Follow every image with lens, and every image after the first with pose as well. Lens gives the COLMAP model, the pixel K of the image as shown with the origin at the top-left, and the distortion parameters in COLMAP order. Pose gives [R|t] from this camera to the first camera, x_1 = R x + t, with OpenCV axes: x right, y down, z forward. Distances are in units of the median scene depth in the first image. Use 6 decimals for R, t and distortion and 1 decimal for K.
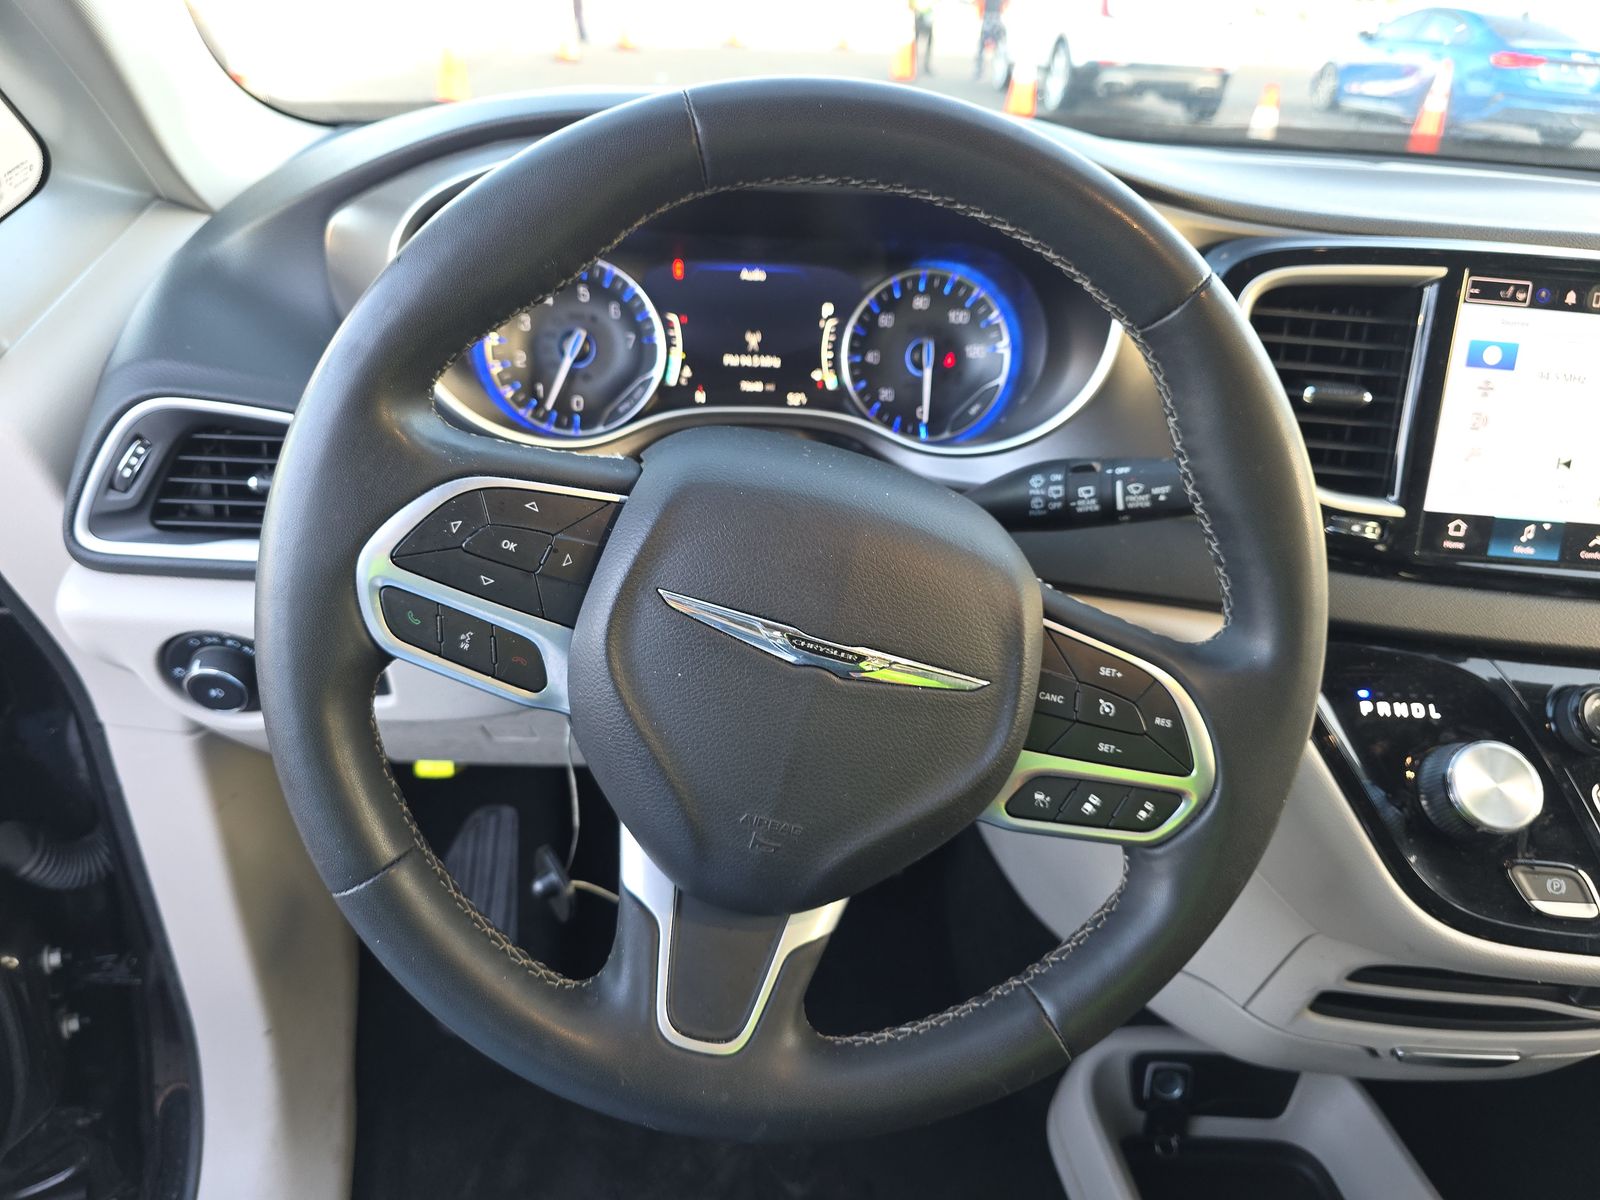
lens RADIAL K [[1071.8, 0, 810.2], [0, 1071.8, 615.9], [0, 0, 1]] dist [0.024871, -0.013808]
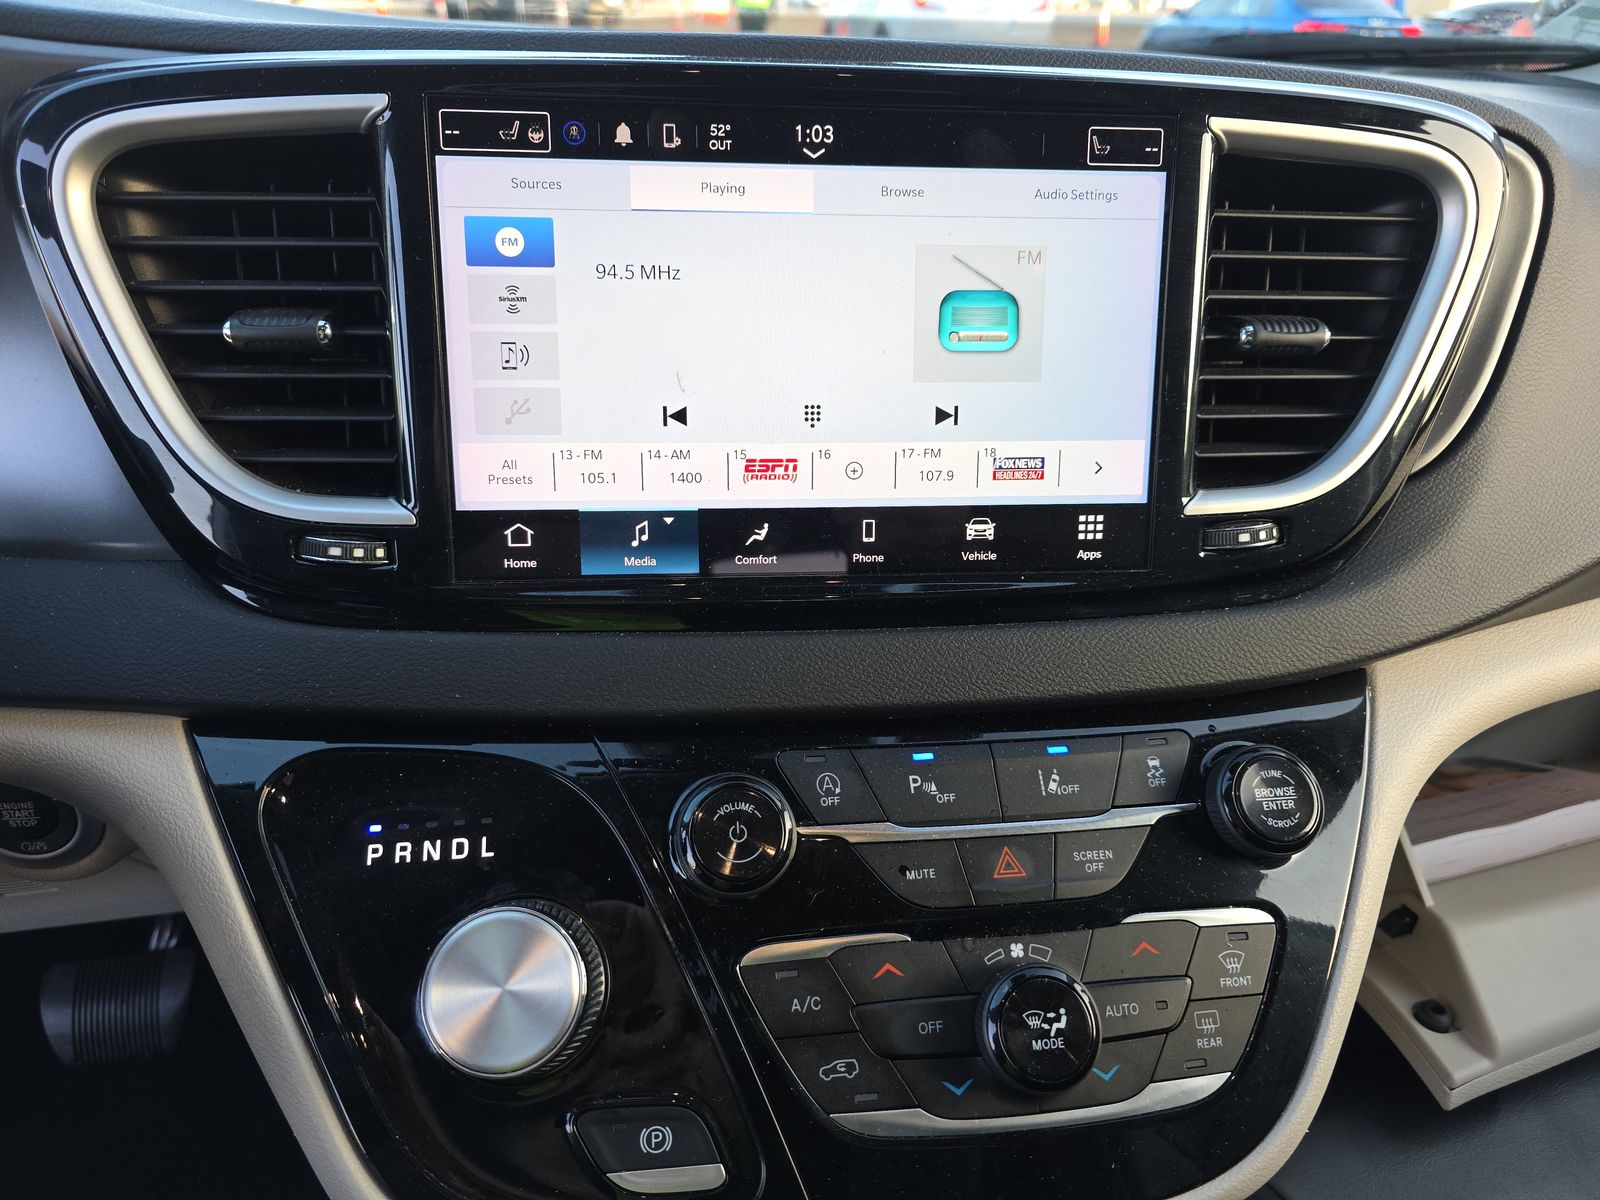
lens RADIAL K [[1071.8, 0, 760.0], [0, 1071.8, 630.9], [0, 0, 1]] dist [0.024871, -0.013808]
pose [[0.993651, -0.096186, 0.058364, 0.736420], [0.096077, 0.995363, 0.004675, -0.019387], [-0.058543, 0.000962, 0.998284, 0.417827]]
